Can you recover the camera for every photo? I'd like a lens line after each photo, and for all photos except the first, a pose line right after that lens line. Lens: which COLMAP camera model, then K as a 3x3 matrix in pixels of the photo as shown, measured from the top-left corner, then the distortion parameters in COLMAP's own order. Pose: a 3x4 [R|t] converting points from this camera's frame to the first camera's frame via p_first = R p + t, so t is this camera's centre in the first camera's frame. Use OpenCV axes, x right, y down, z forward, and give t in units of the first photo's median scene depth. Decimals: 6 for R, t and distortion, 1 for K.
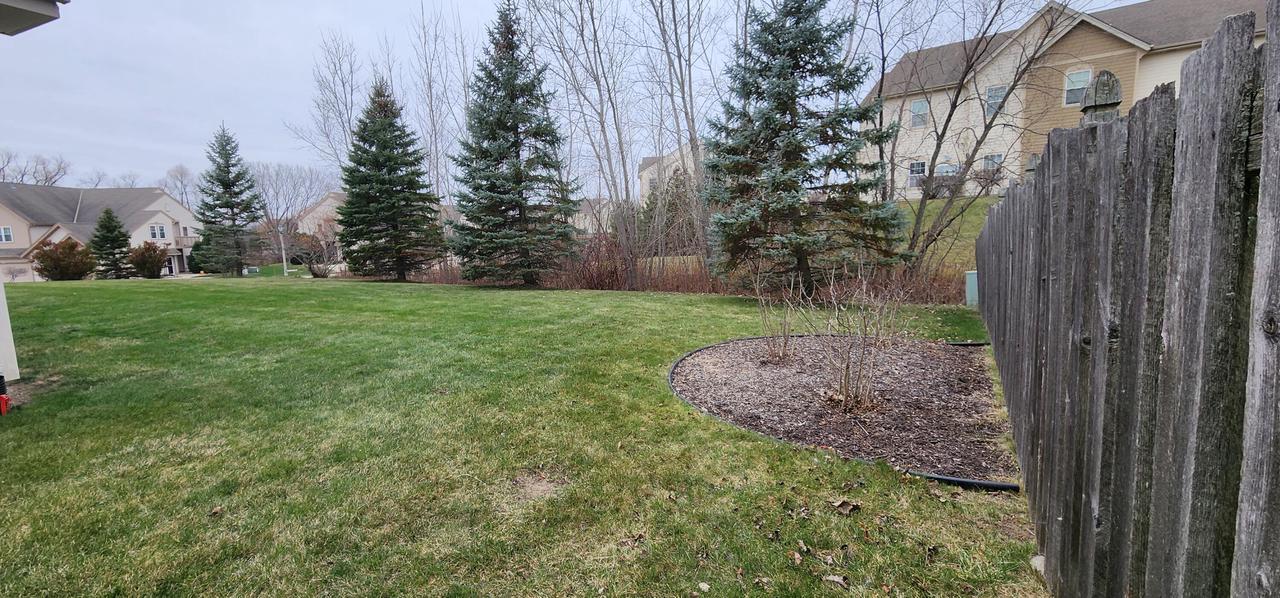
lens RADIAL K [[527.9, 0, 637.7], [0, 527.9, 299.9], [0, 0, 1]] dist [0.001821, 0.000285]
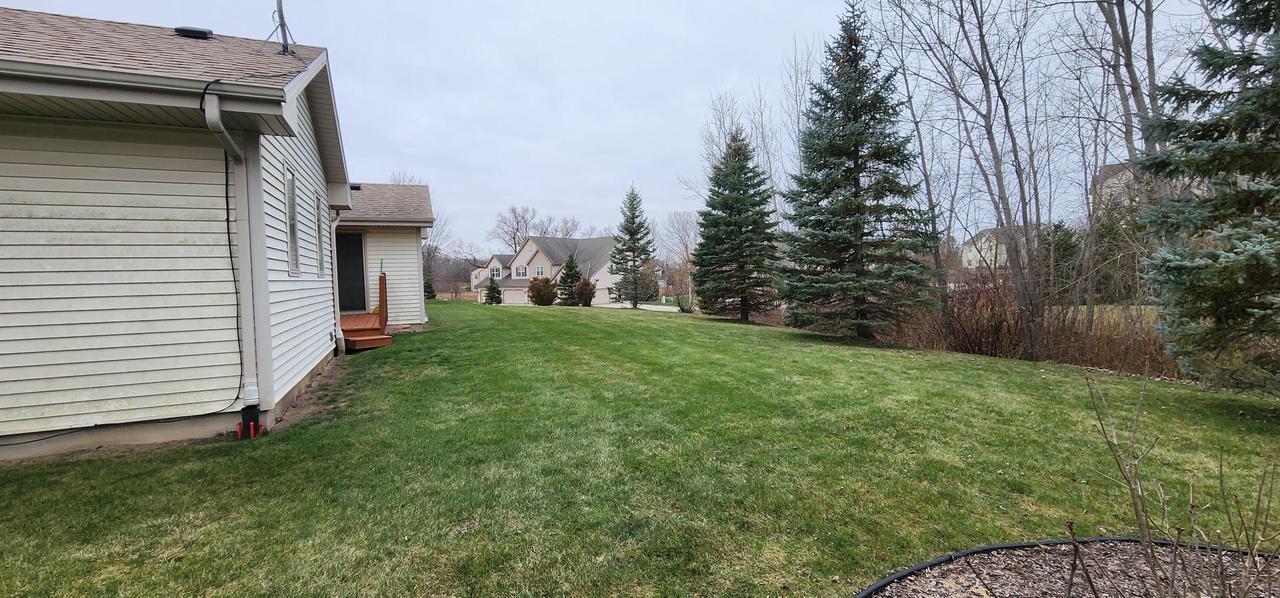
lens RADIAL K [[527.9, 0, 641.6], [0, 527.9, 293.9], [0, 0, 1]] dist [0.001821, 0.000285]
pose [[0.751431, 0.028835, -0.659182, 0.064987], [-0.078682, 0.995832, -0.046132, -0.030136], [0.655104, 0.086530, 0.750567, 0.145572]]
